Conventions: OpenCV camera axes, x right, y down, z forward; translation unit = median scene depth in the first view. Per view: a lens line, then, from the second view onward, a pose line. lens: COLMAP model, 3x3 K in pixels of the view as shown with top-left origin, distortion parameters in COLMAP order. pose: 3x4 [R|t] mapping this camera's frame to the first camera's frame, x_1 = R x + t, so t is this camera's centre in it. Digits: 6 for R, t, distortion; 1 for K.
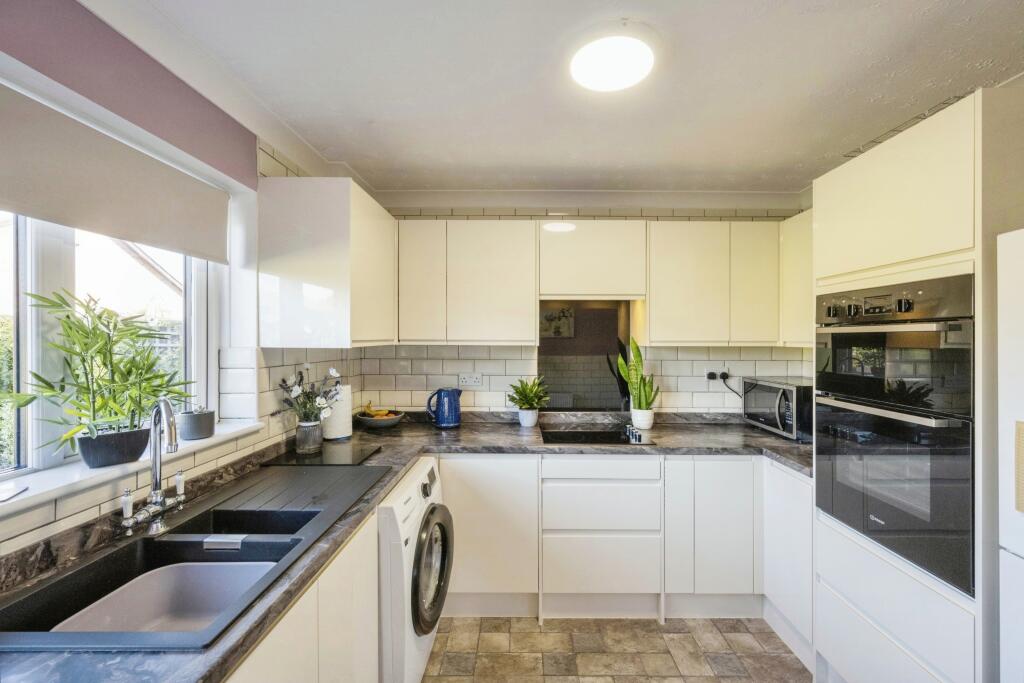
lens RADIAL K [[414.5, 0, 516.6], [0, 414.5, 337.9], [0, 0, 1]] dist [-0.000559, -0.000059]
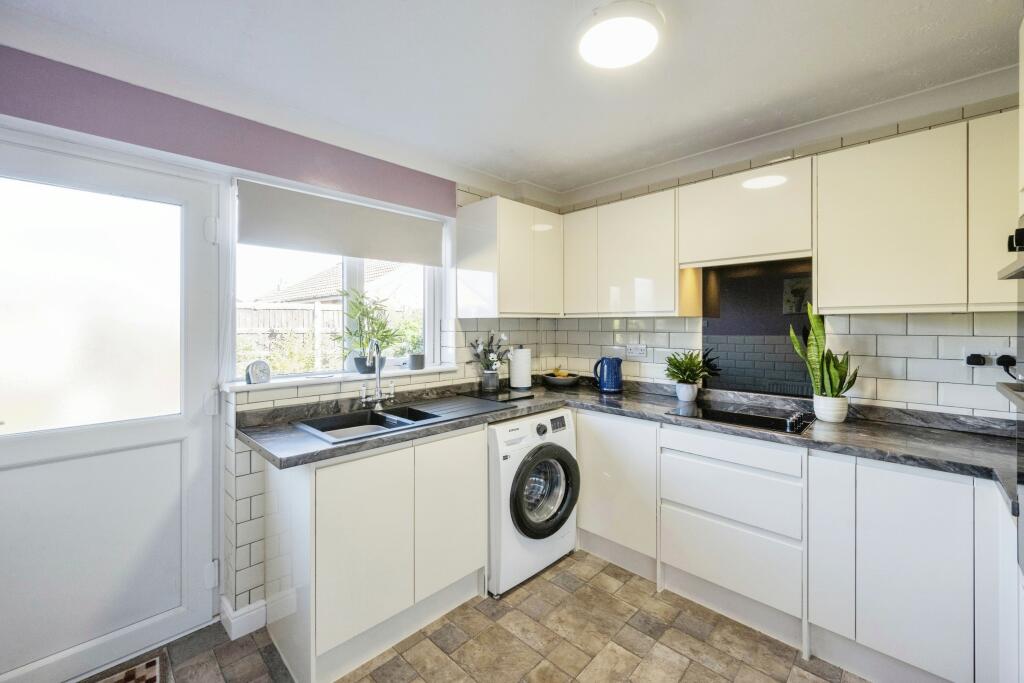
lens RADIAL K [[413.7, 0, 511.2], [0, 413.7, 322.9], [0, 0, 1]] dist [-0.001305, -0.000277]
pose [[0.712792, -0.007318, -0.701338, 0.511400], [0.005652, 0.999973, -0.004690, 0.041504], [0.701353, -0.000622, 0.712814, 0.033263]]
